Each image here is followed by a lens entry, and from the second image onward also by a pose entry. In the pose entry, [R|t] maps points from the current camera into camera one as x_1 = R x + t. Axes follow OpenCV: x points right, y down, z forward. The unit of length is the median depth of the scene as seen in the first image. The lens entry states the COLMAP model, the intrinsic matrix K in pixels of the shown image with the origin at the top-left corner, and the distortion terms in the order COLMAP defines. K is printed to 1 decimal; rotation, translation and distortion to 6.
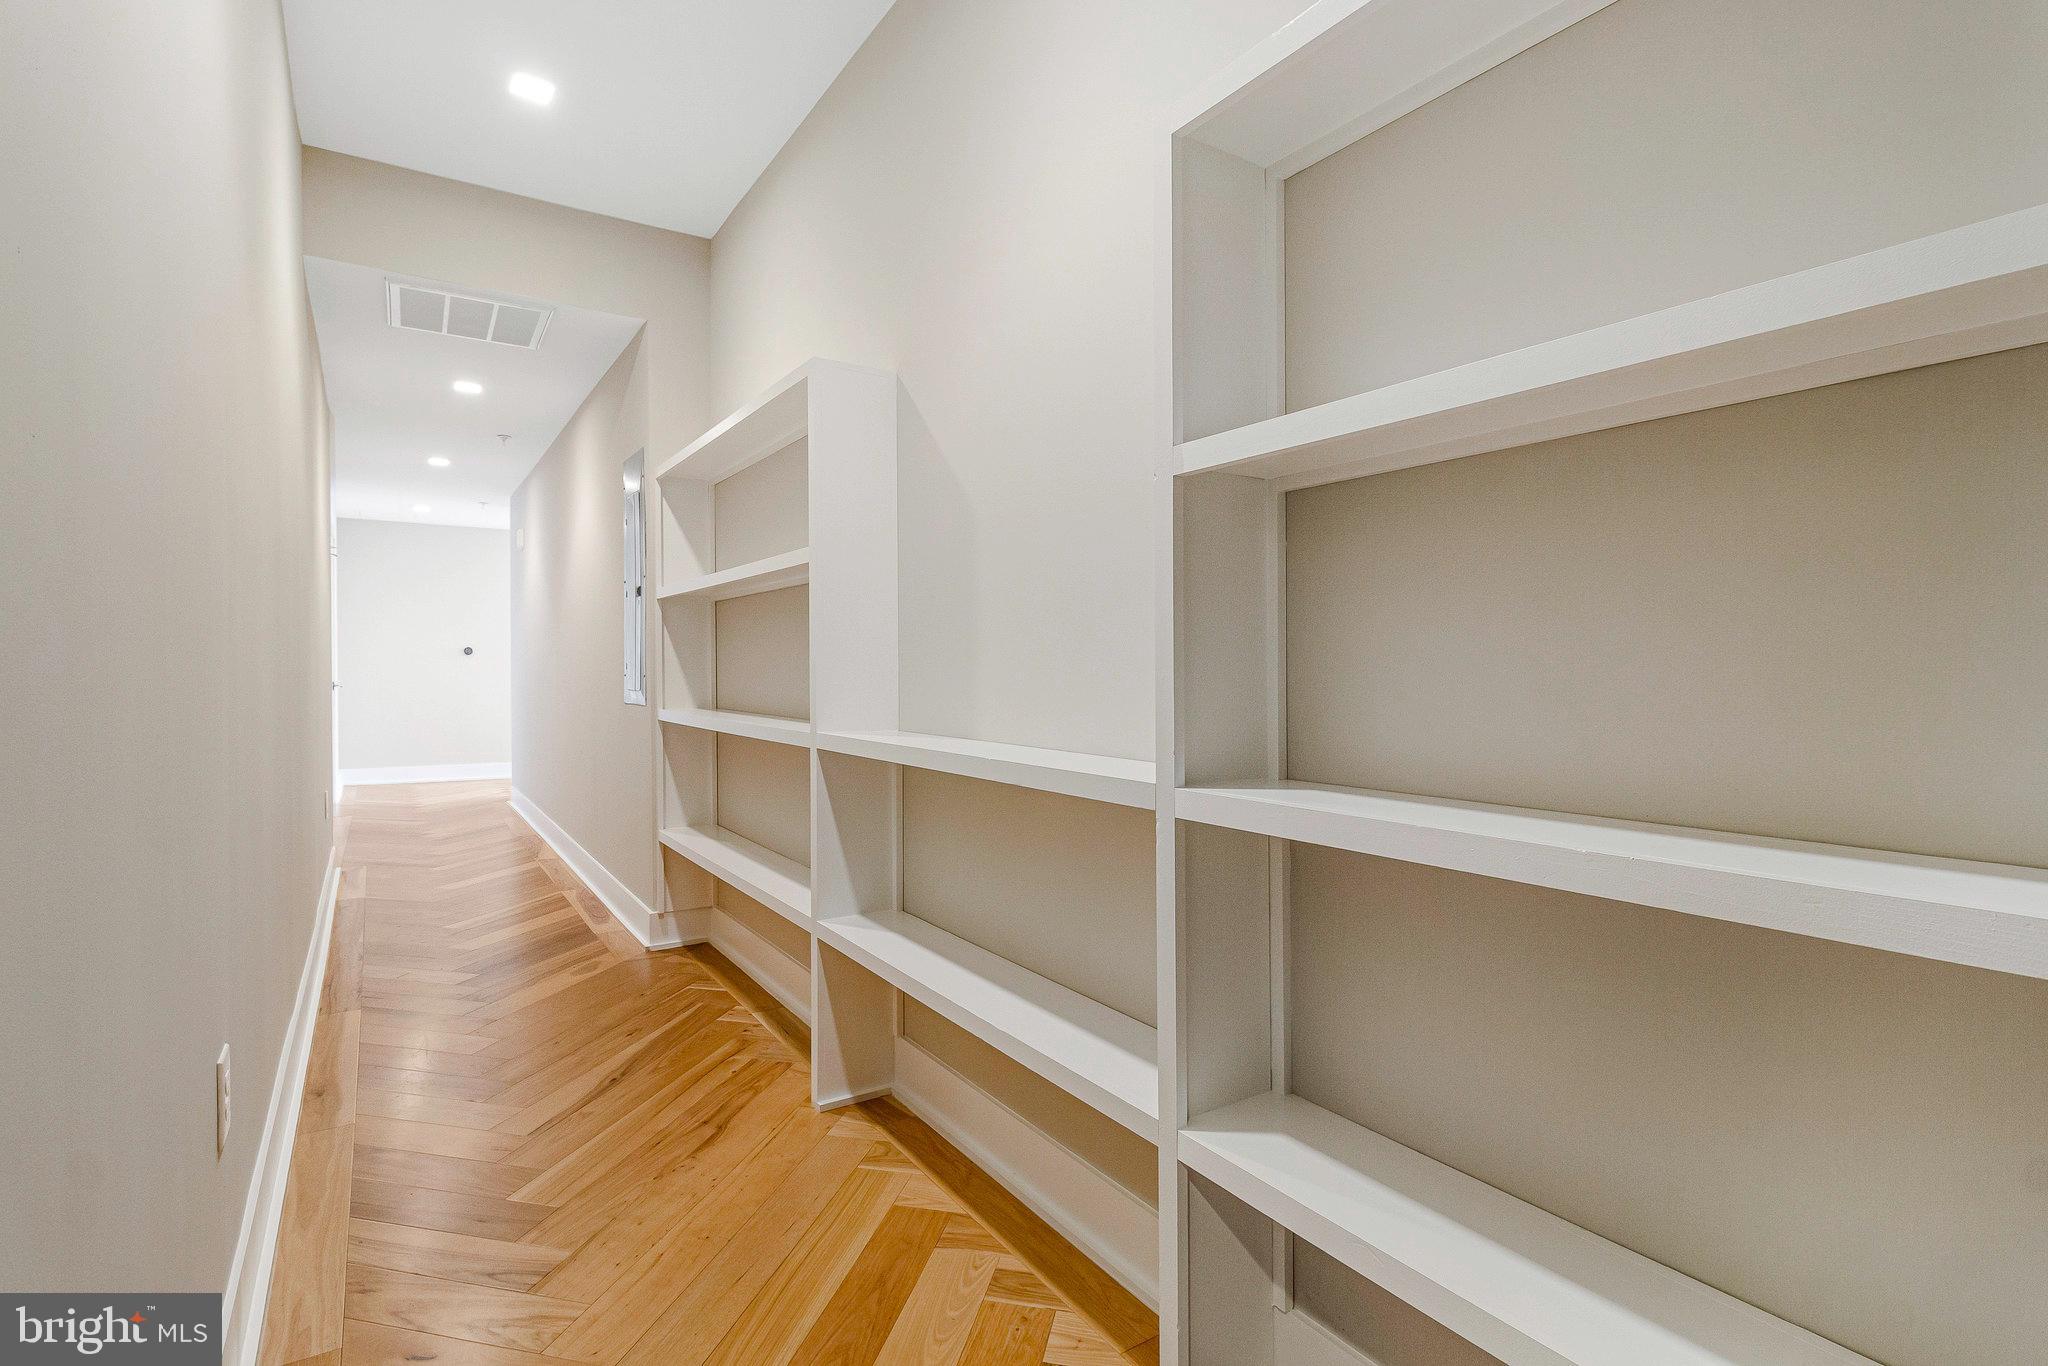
lens RADIAL K [[970.3, 0, 1019.7], [0, 970.3, 674.3], [0, 0, 1]] dist [-0.002913, 0.000702]
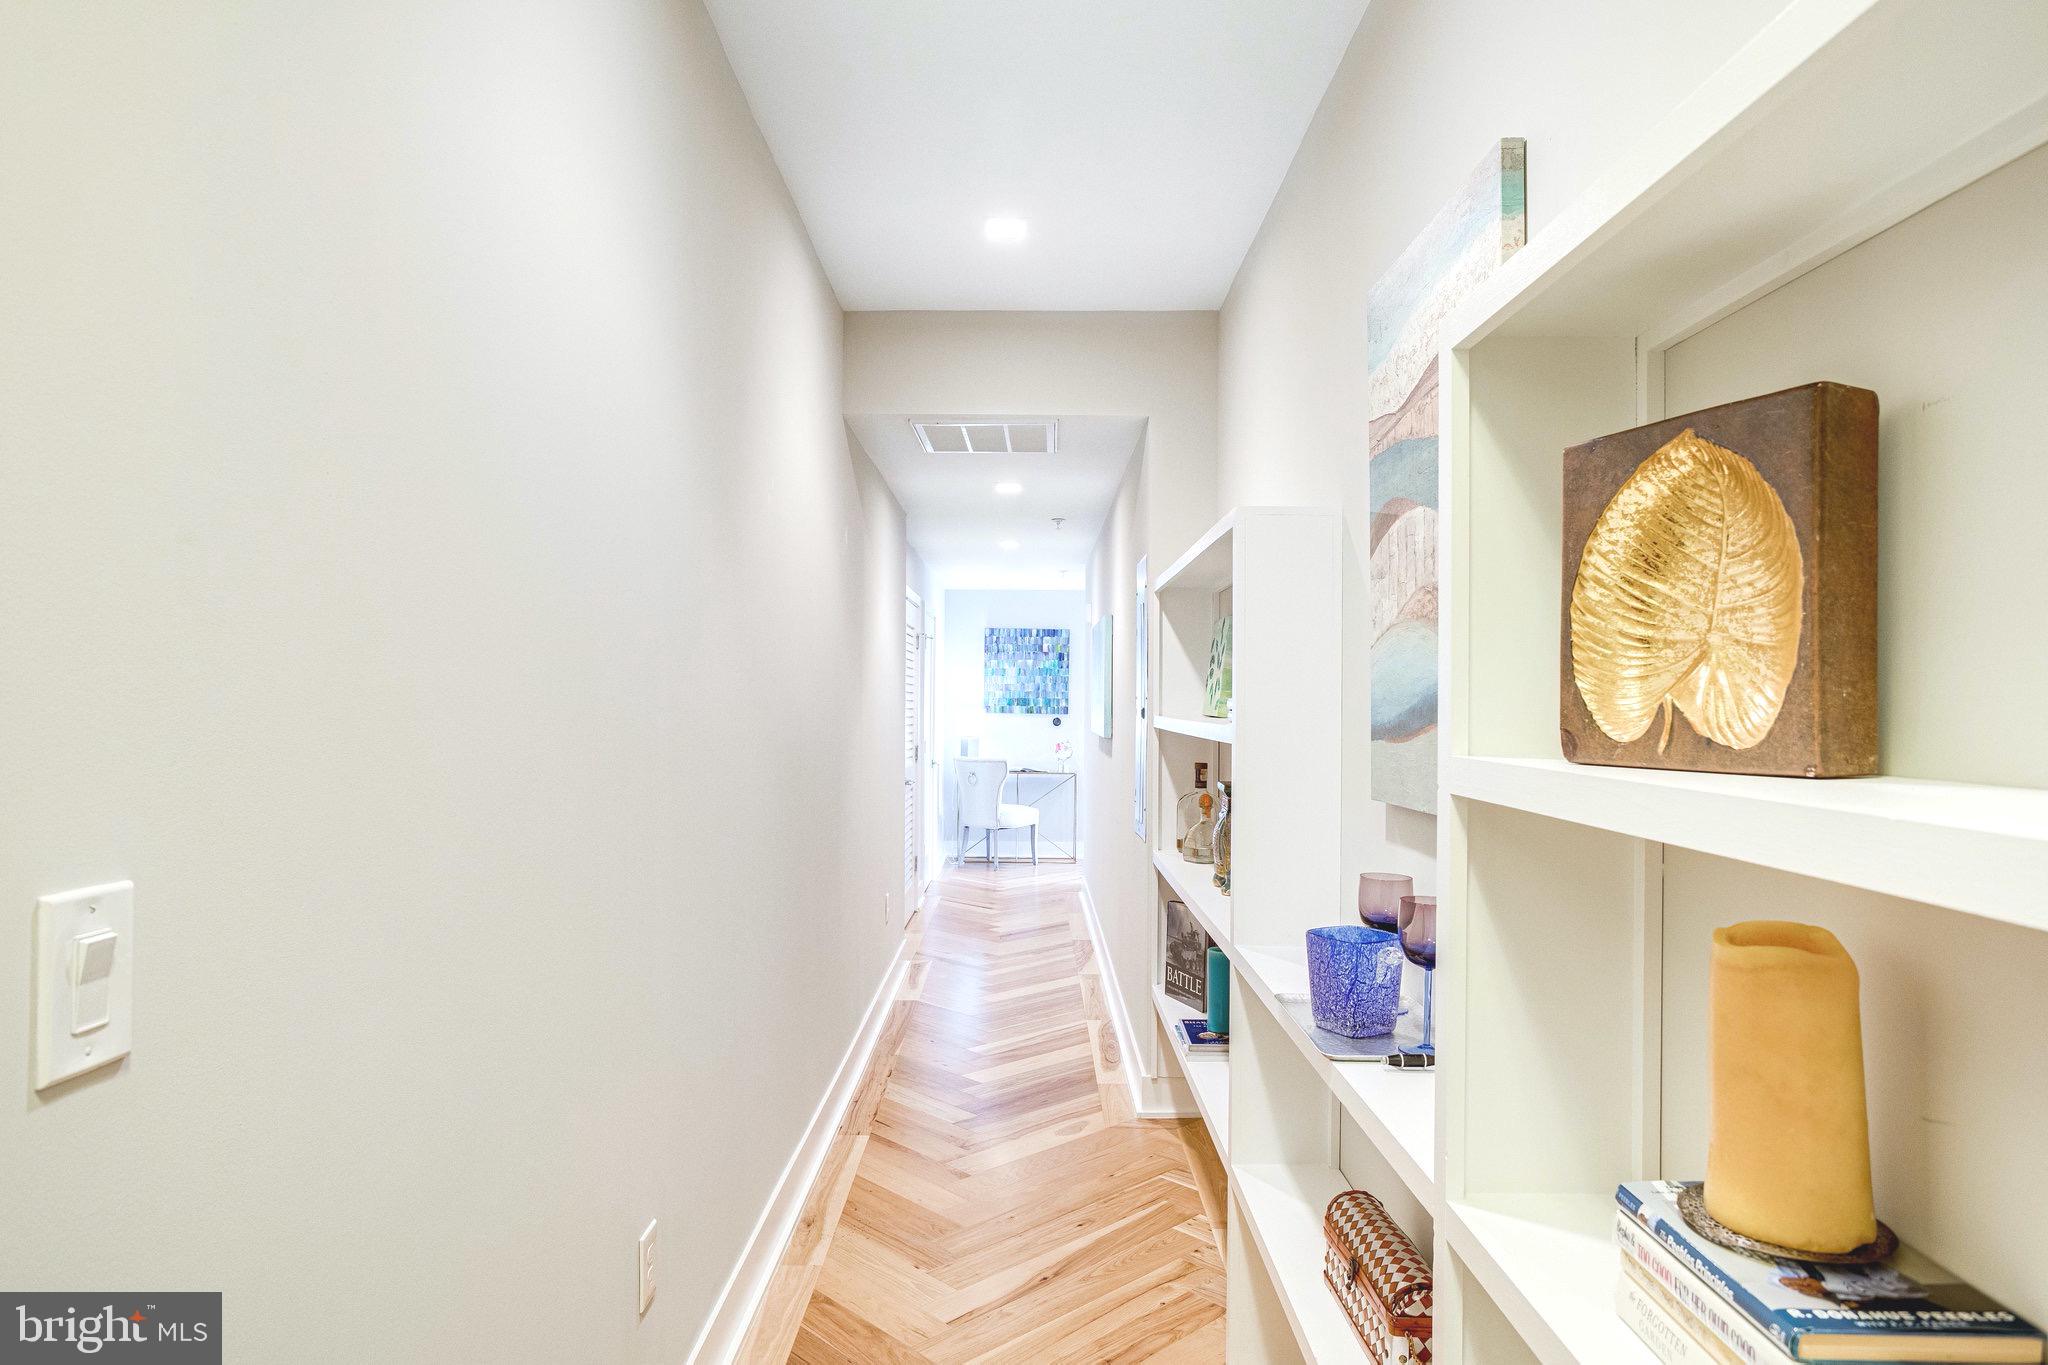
lens RADIAL K [[1206.1, 0, 1029.0], [0, 1206.1, 691.0], [0, 0, 1]] dist [-0.008711, -0.000045]
pose [[0.833141, -0.001780, -0.553058, 0.182915], [-0.005086, 0.999928, -0.010879, -0.119435], [0.553037, 0.011876, 0.833072, 0.001542]]
